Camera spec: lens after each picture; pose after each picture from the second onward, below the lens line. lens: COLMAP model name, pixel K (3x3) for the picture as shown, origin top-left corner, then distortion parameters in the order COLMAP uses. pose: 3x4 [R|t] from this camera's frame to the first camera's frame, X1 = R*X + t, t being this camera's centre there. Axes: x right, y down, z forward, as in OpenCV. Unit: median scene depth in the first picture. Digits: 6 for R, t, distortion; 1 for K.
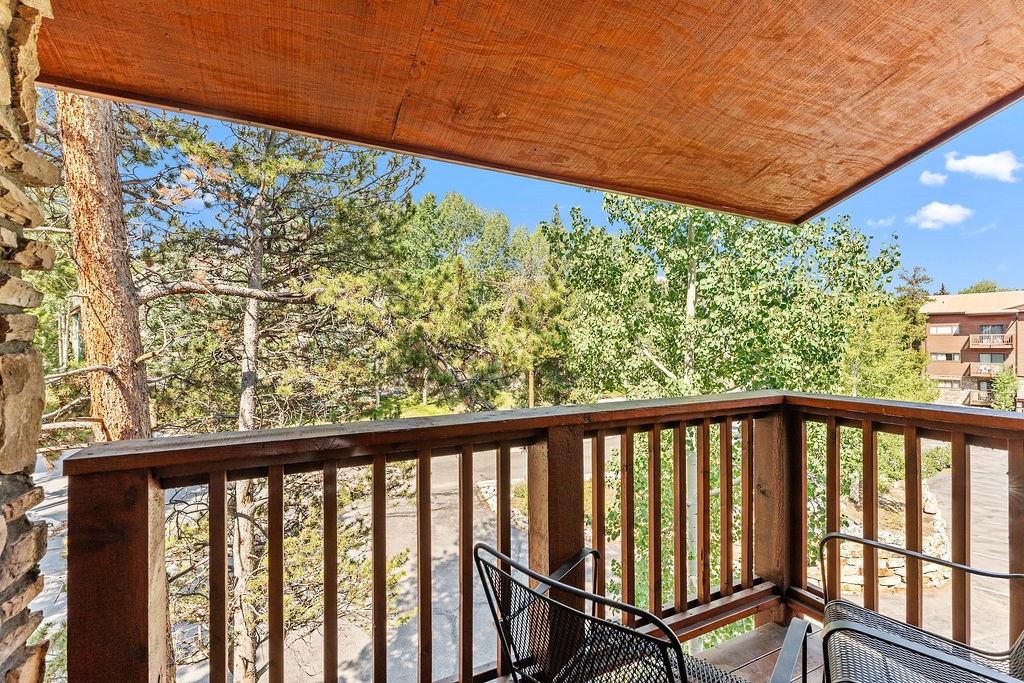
lens RADIAL K [[454.6, 0, 515.7], [0, 454.6, 342.6], [0, 0, 1]] dist [-0.003702, 0.000069]
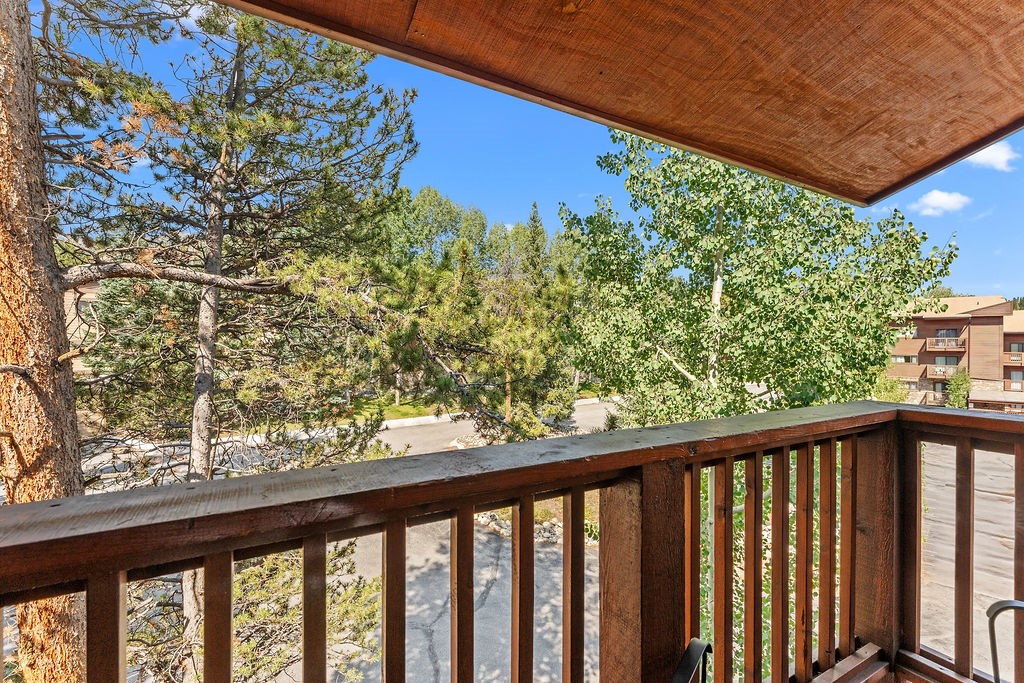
lens RADIAL K [[454.6, 0, 511.8], [0, 454.6, 341.7], [0, 0, 1]] dist [-0.003702, 0.000069]
pose [[0.998698, 0.008397, 0.050316, -0.071167], [-0.008359, 0.999965, -0.000959, 0.003186], [-0.050323, 0.000537, 0.998733, 0.152722]]
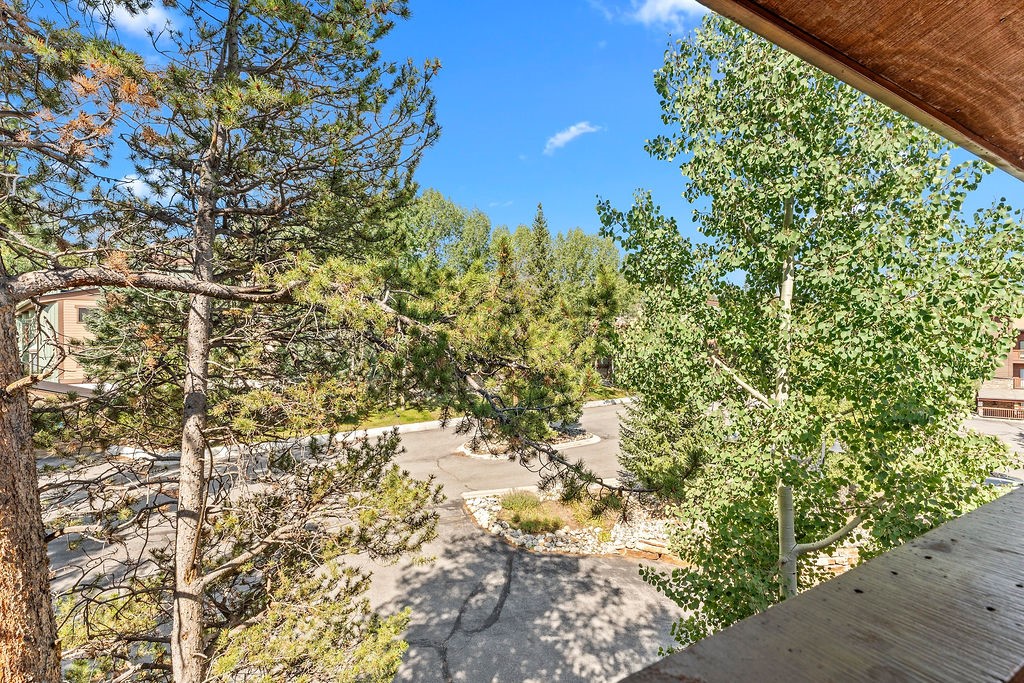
lens RADIAL K [[454.6, 0, 515.0], [0, 454.6, 345.4], [0, 0, 1]] dist [-0.003702, 0.000069]
pose [[0.998639, -0.002933, 0.052068, -0.135288], [0.002856, 0.999995, 0.001567, -0.017430], [-0.052073, -0.001416, 0.998642, 0.294089]]
